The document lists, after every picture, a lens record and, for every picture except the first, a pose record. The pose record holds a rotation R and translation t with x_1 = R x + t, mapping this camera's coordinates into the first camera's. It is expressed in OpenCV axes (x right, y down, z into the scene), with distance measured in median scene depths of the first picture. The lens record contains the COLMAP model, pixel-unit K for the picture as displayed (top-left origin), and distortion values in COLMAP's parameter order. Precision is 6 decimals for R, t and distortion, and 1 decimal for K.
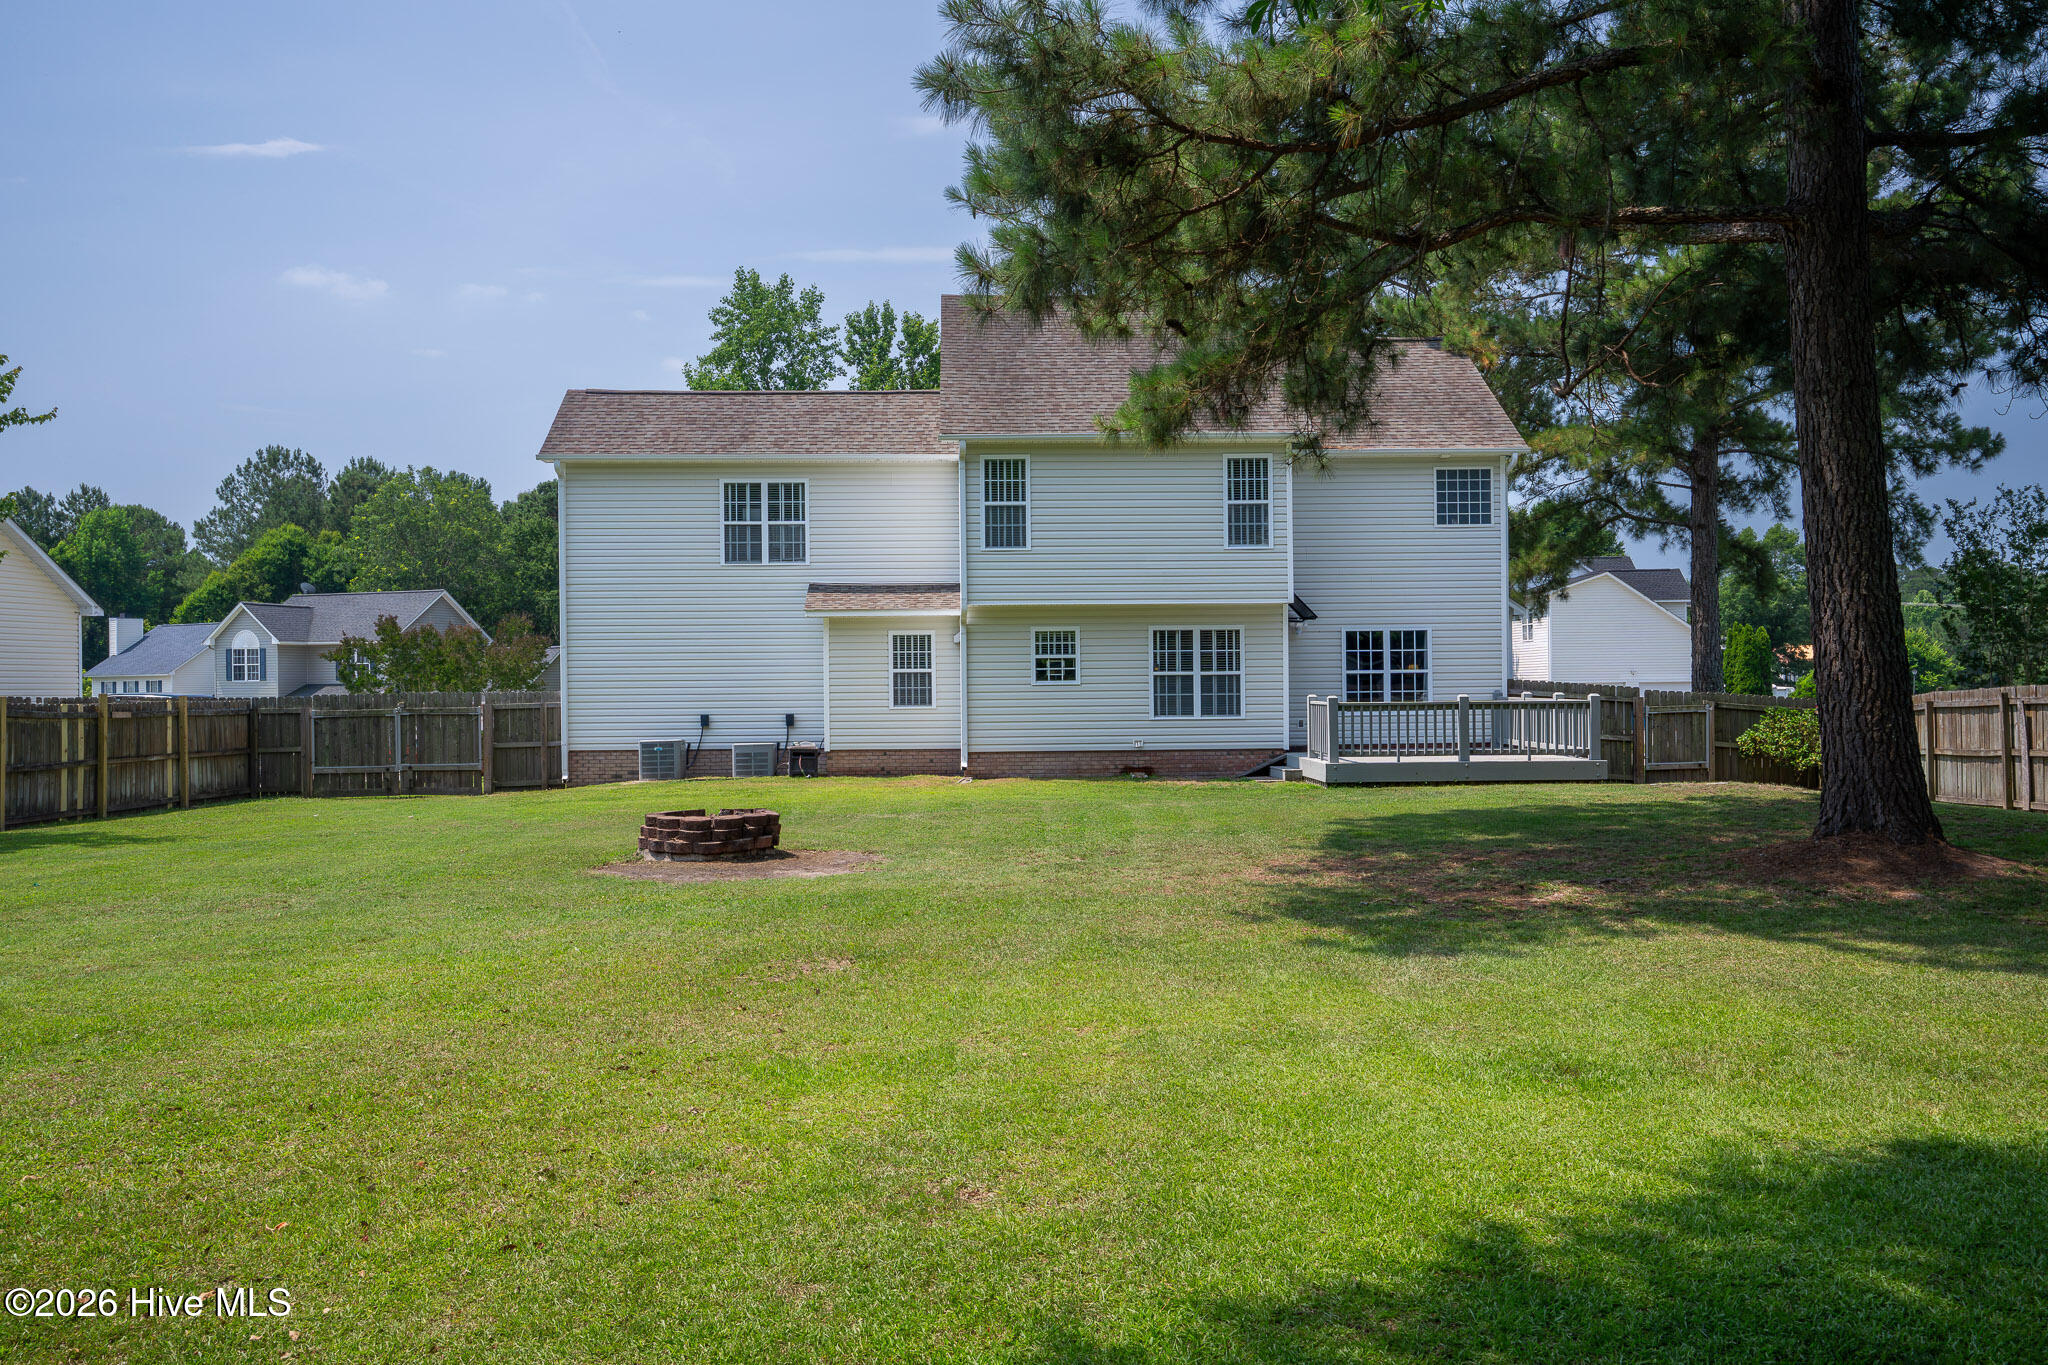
lens RADIAL K [[1637.9, 0, 1045.6], [0, 1637.9, 674.0], [0, 0, 1]] dist [0.062584, 0.001377]
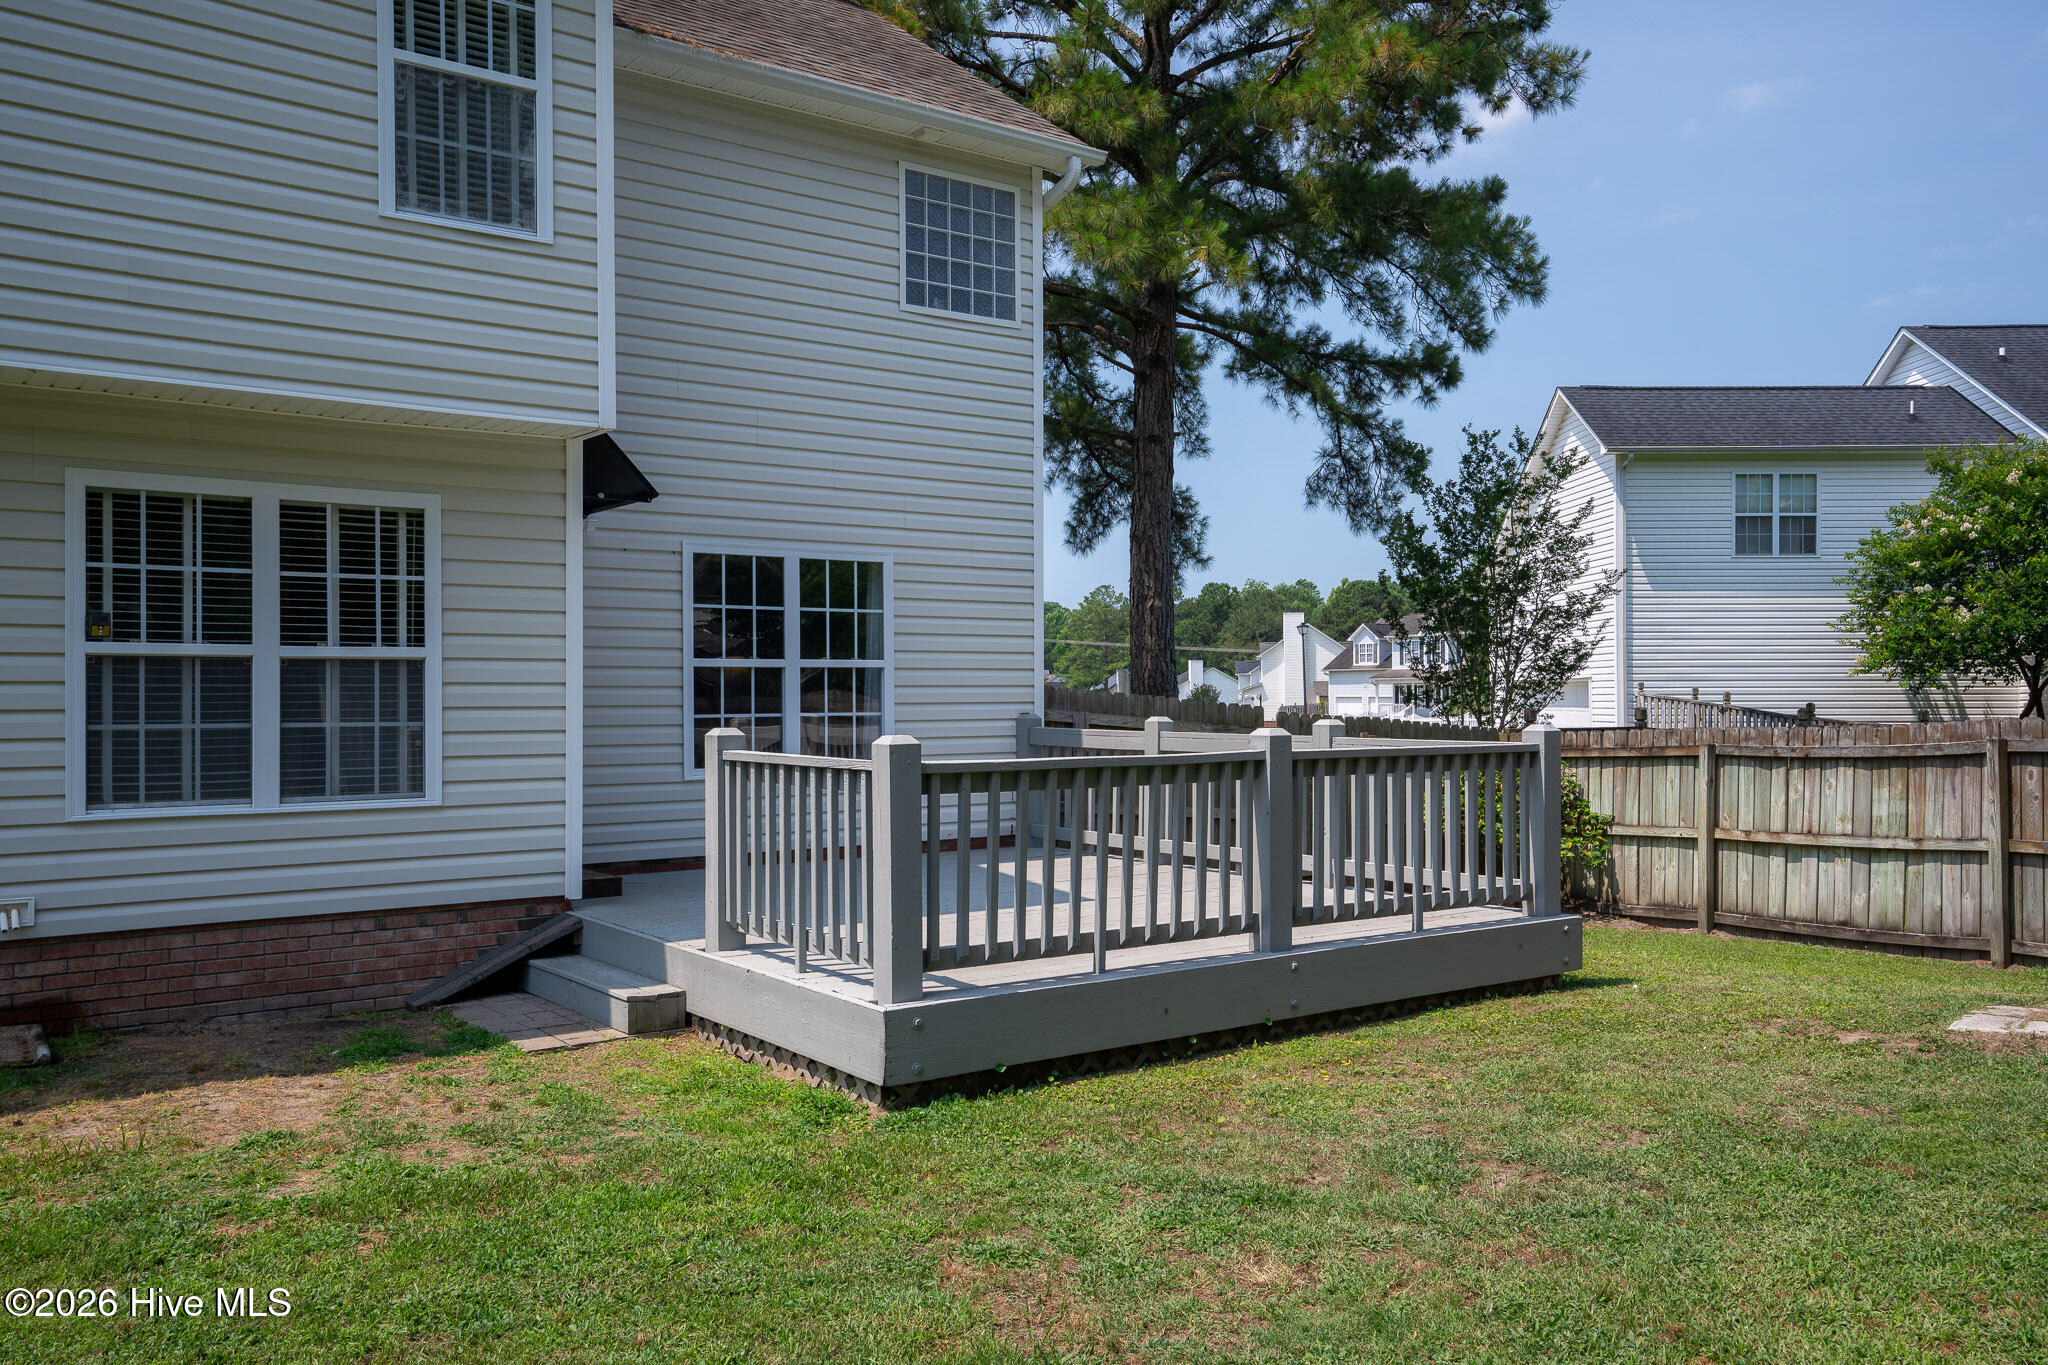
lens RADIAL K [[1596.1, 0, 1031.7], [0, 1596.1, 689.4], [0, 0, 1]] dist [0.014121, 0.016945]
pose [[0.833983, 0.009179, 0.551714, 0.047724], [-0.008528, 0.999957, -0.003746, 0.005857], [-0.551724, -0.001581, 0.834025, 0.665487]]
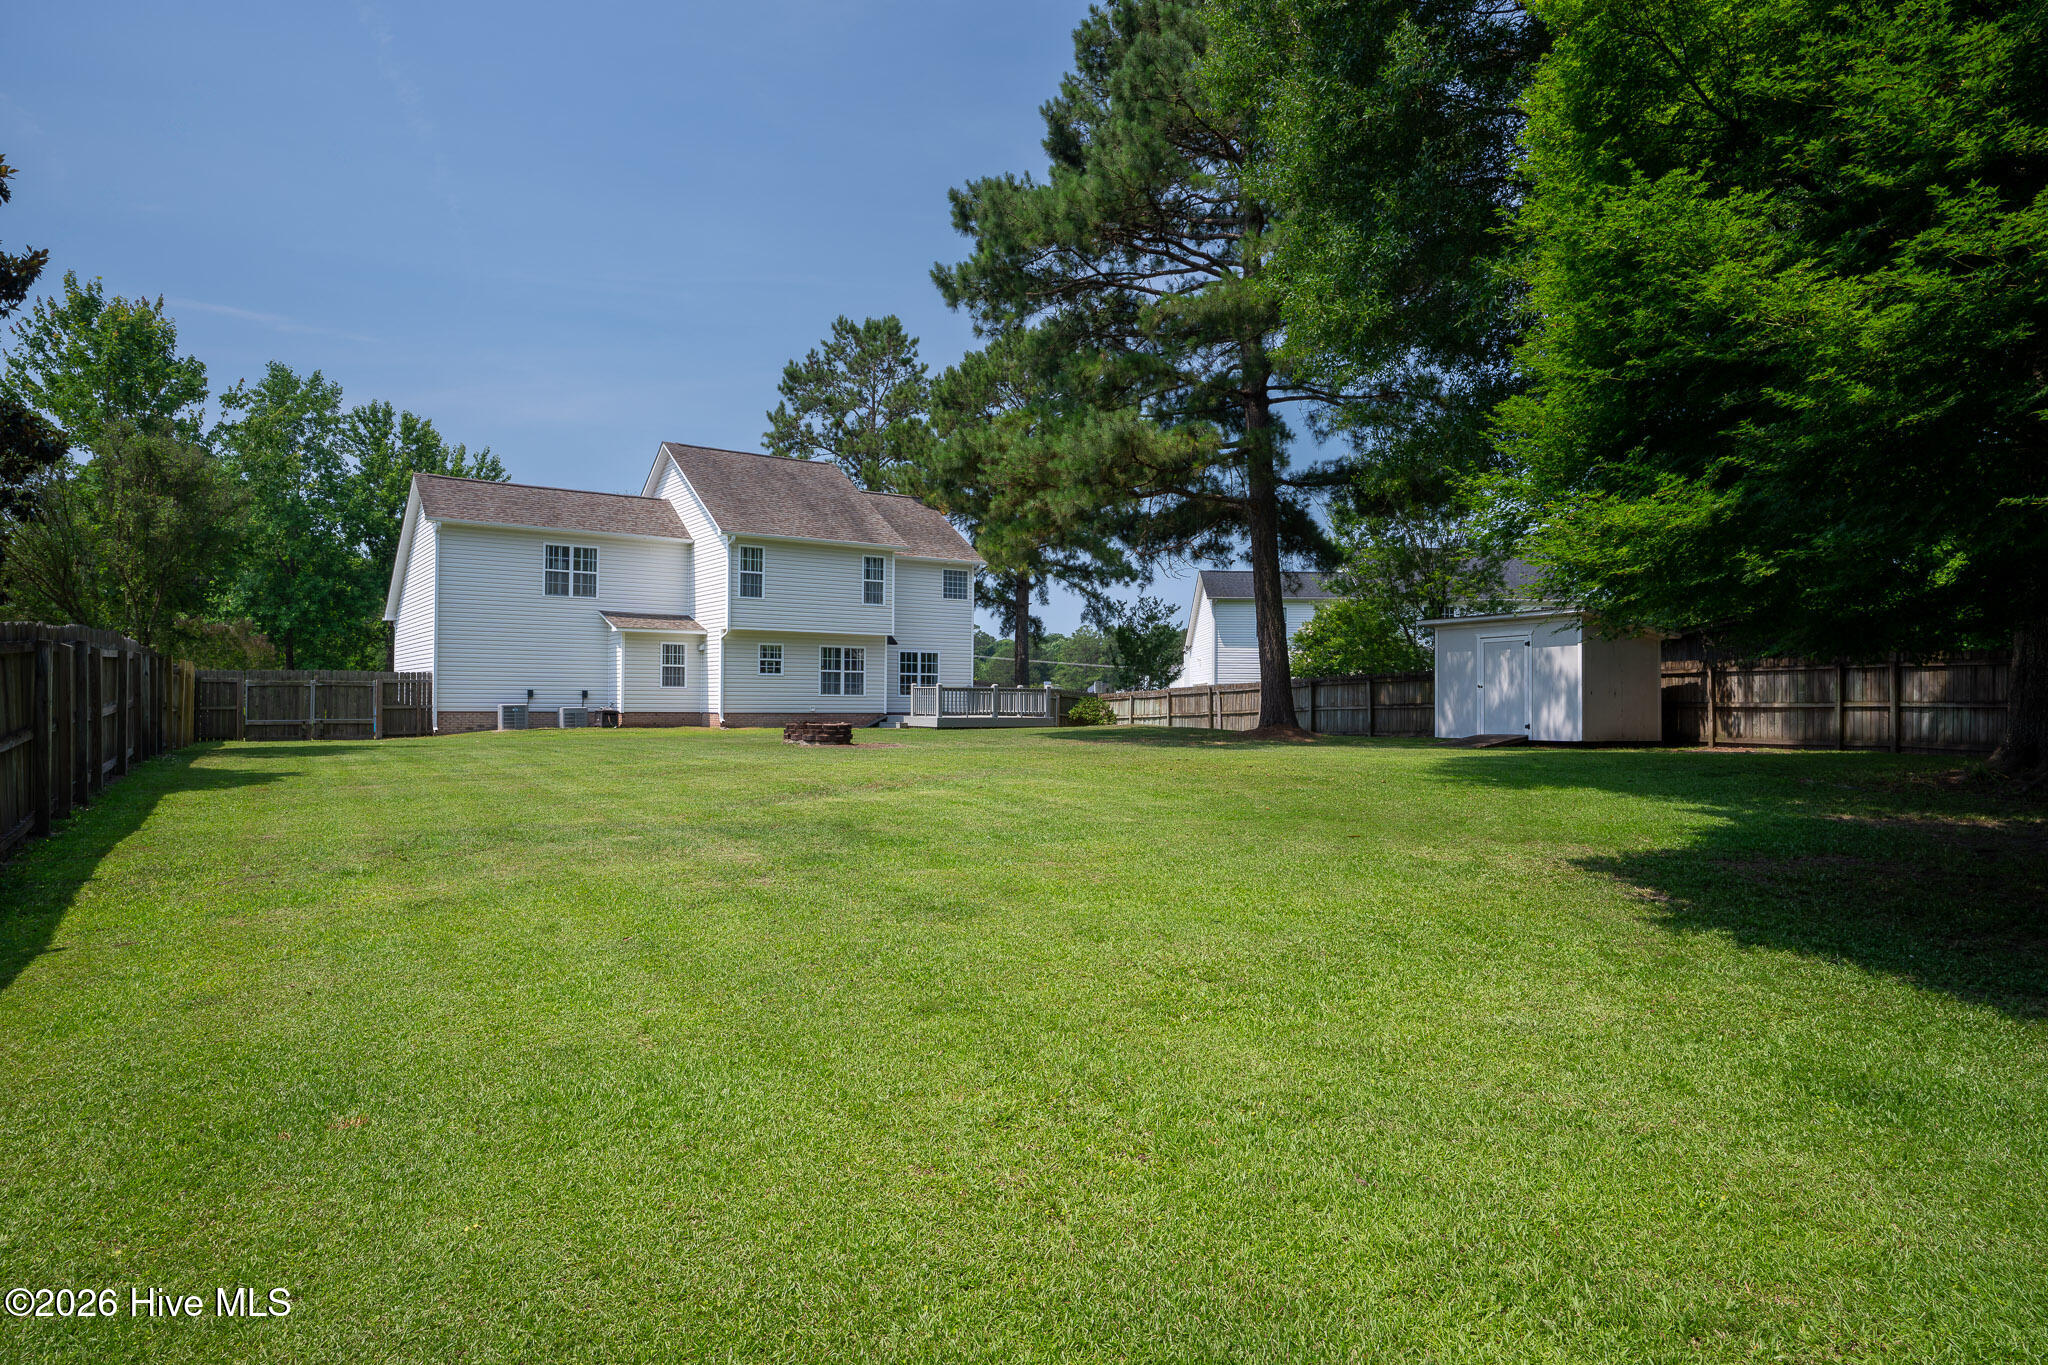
lens RADIAL K [[1162.7, 0, 986.5], [0, 1162.7, 665.4], [0, 0, 1]] dist [-0.003985, 0.000487]
pose [[0.861020, 0.031133, 0.507617, -0.412151], [-0.019148, 0.999401, -0.028816, 0.026214], [-0.508210, 0.015092, 0.861101, -0.195955]]
